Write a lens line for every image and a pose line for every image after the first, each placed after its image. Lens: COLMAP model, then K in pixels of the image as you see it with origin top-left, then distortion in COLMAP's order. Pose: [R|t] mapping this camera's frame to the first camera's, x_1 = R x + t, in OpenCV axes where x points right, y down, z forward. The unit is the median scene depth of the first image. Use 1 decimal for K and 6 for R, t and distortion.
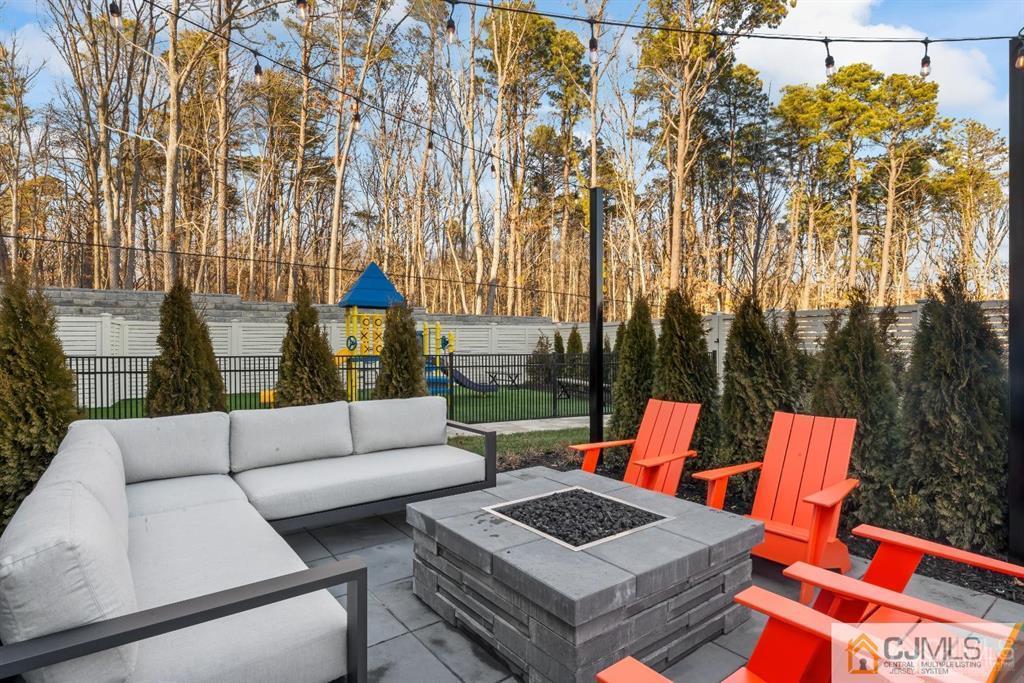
lens RADIAL K [[513.8, 0, 507.7], [0, 513.8, 343.4], [0, 0, 1]] dist [0.000673, -0.000156]
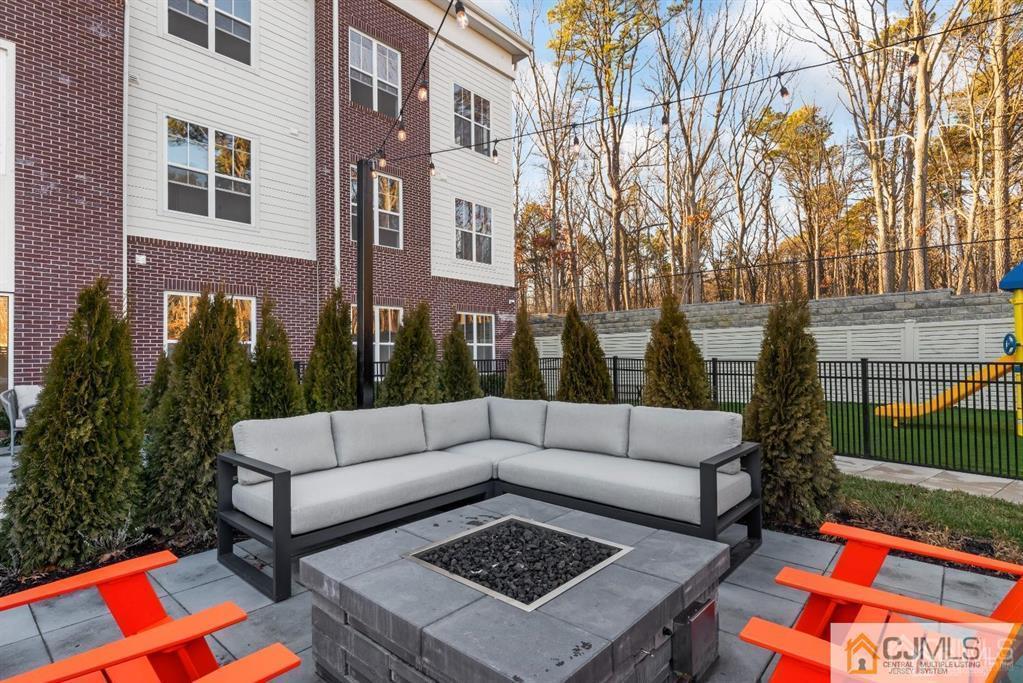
lens RADIAL K [[513.3, 0, 507.2], [0, 513.3, 343.4], [0, 0, 1]] dist [0.000673, -0.000156]
pose [[0.185140, -0.024521, -0.982406, 0.500311], [0.014256, 0.999650, -0.022265, 0.008291], [0.982609, -0.009883, 0.185424, 0.443126]]
